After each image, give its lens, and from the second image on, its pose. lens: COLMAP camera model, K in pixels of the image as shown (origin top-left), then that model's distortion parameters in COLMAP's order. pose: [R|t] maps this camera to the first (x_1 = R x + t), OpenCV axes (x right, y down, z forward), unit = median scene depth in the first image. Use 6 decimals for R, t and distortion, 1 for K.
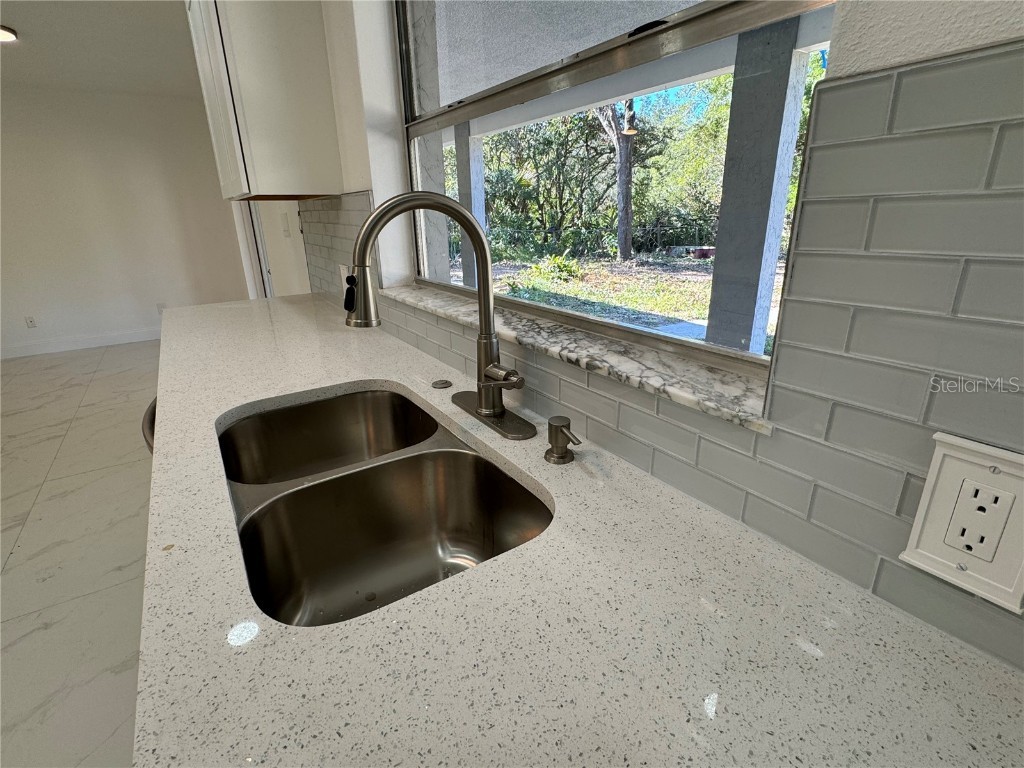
lens RADIAL K [[499.7, 0, 510.2], [0, 499.7, 389.5], [0, 0, 1]] dist [-0.001056, -0.000246]
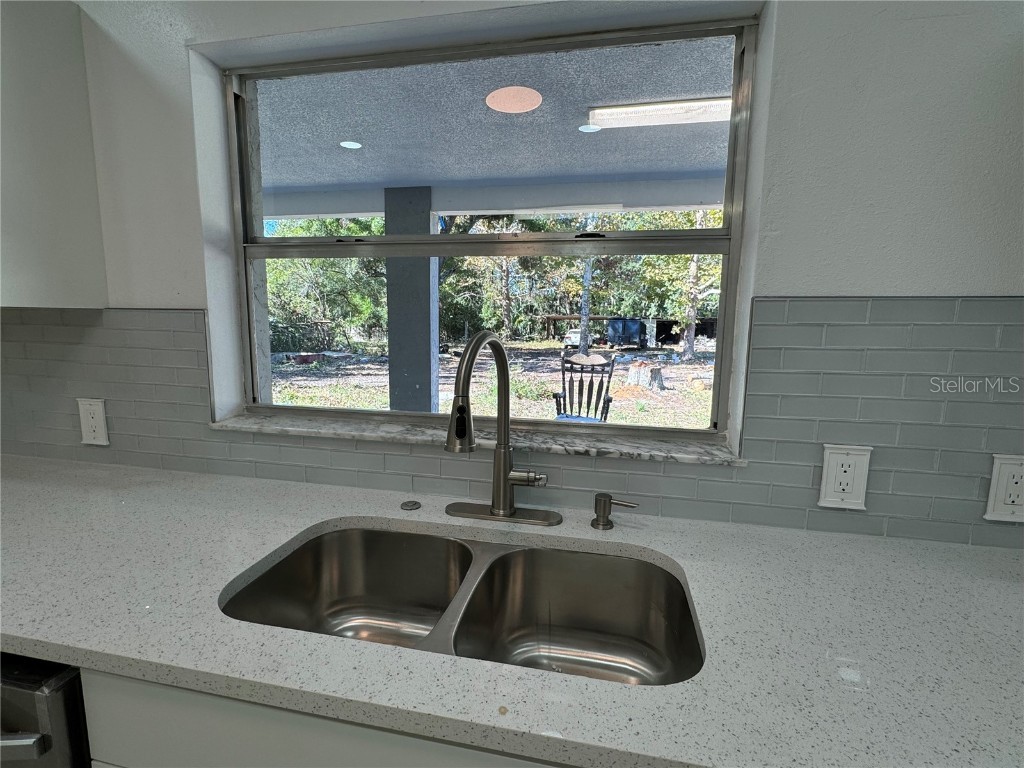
lens RADIAL K [[499.7, 0, 510.2], [0, 499.7, 389.5], [0, 0, 1]] dist [-0.001056, -0.000246]
pose [[0.704199, -0.072456, 0.706296, -0.896275], [0.212913, 0.970548, -0.112716, -0.105242], [-0.677327, 0.229754, 0.698885, 0.148647]]
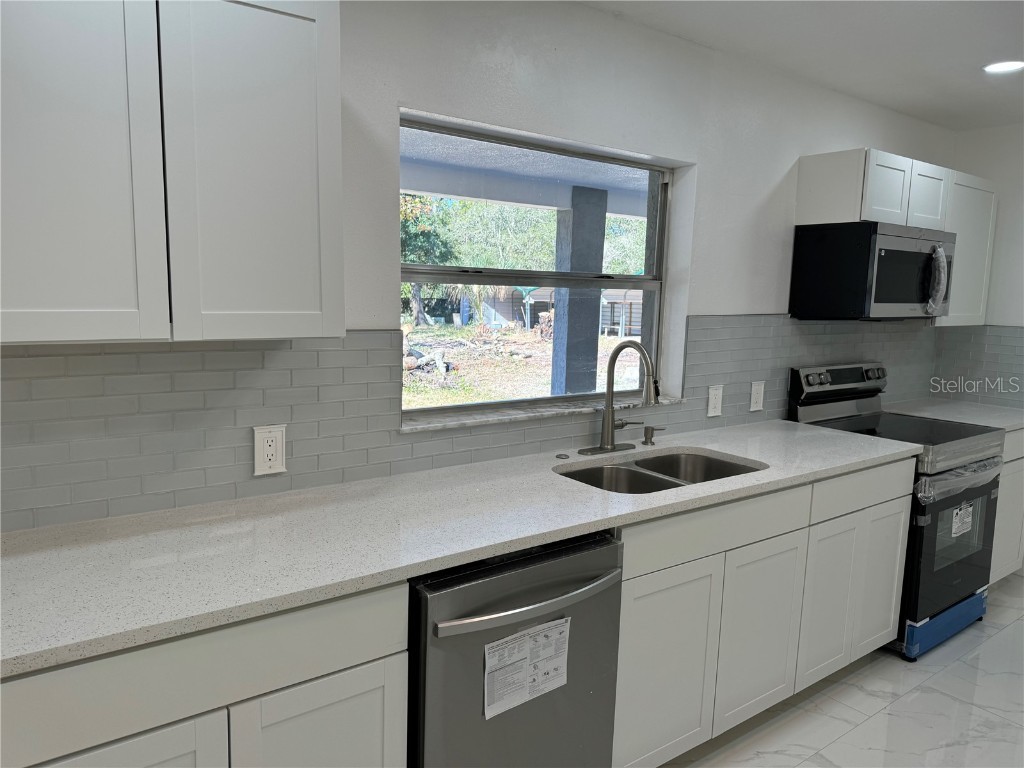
lens RADIAL K [[732.0, 0, 505.1], [0, 732.0, 385.6], [0, 0, 1]] dist [0.024248, -0.008225]
pose [[-0.077385, -0.112213, 0.990666, -2.931305], [0.314055, 0.940318, 0.131042, -0.714832], [-0.946246, 0.321264, -0.037526, 1.531309]]
